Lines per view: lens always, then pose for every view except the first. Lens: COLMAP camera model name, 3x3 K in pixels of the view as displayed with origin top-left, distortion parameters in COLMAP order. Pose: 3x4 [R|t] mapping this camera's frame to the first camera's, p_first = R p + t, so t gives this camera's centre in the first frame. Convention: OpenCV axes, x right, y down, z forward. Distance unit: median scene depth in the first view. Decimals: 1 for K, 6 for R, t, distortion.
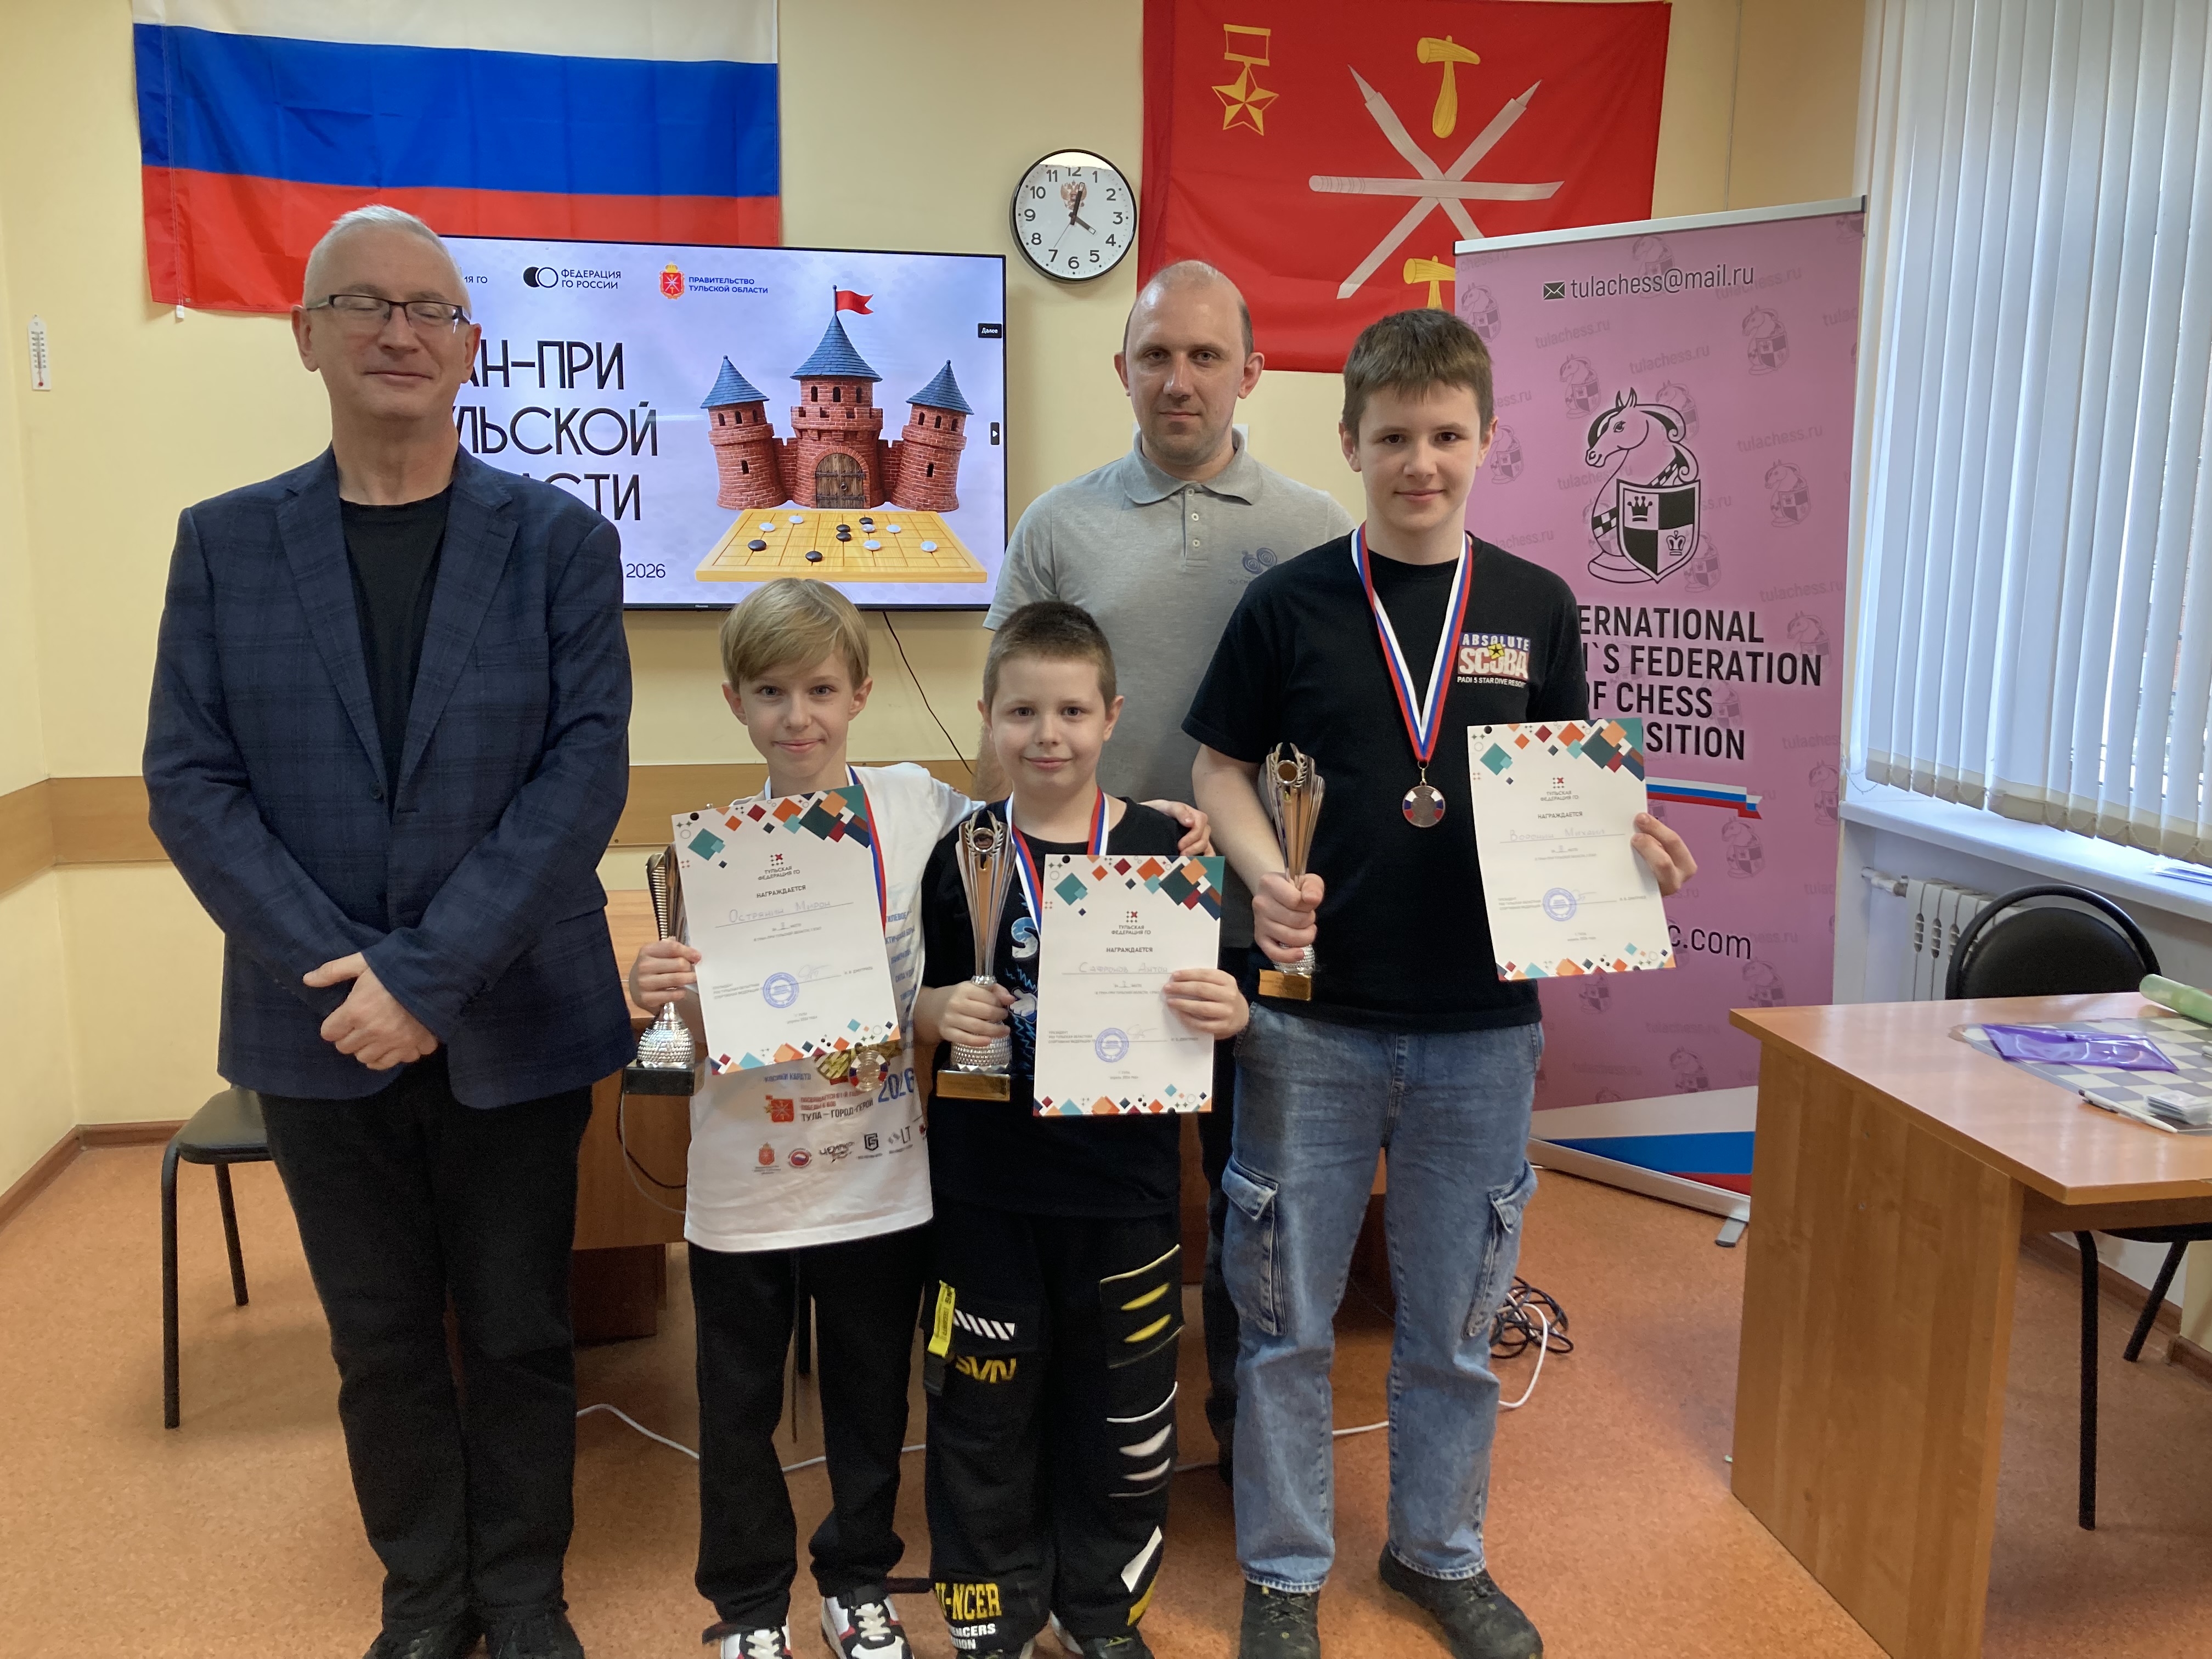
lens RADIAL K [[1868.0, 0, 1137.3], [0, 1868.0, 802.5], [0, 0, 1]] dist [-0.005053, 0.020710]
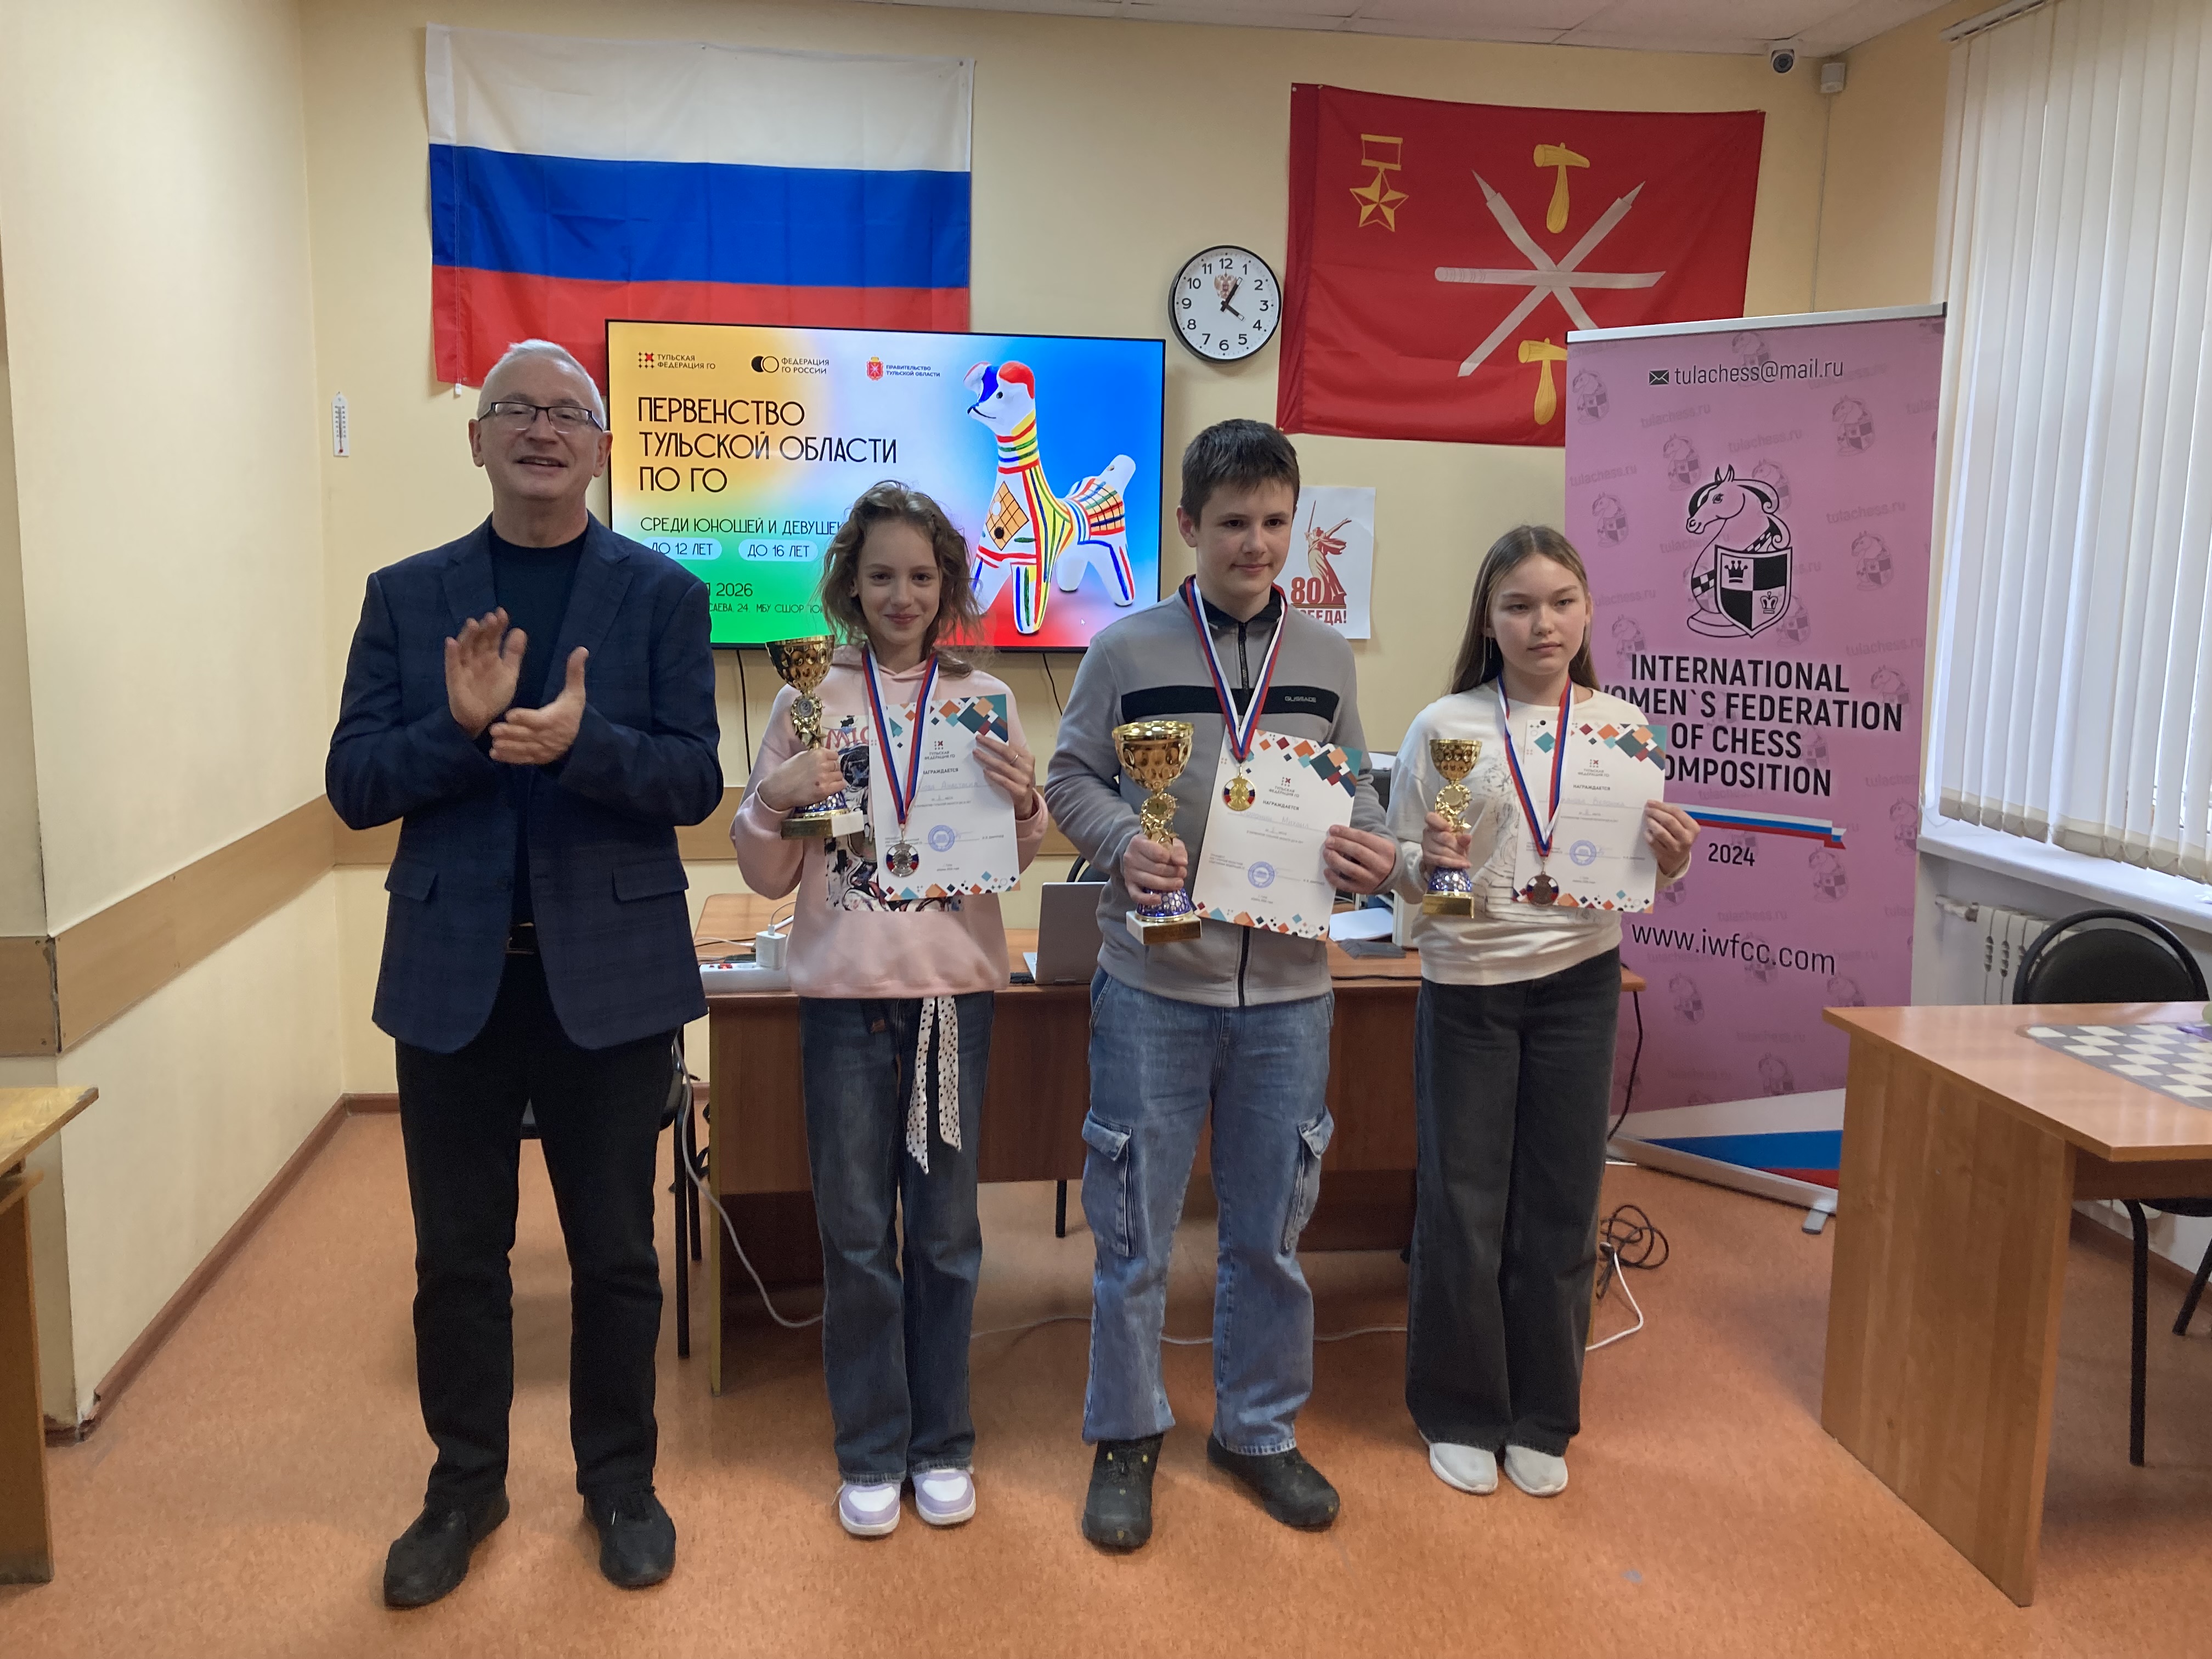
lens RADIAL K [[1868.0, 0, 1096.5], [0, 1868.0, 797.1], [0, 0, 1]] dist [-0.005053, 0.020710]
pose [[0.998675, 0.015335, -0.049124, -0.056538], [-0.016303, 0.999680, -0.019352, 0.006375], [0.048812, 0.020128, 0.998605, -0.133086]]
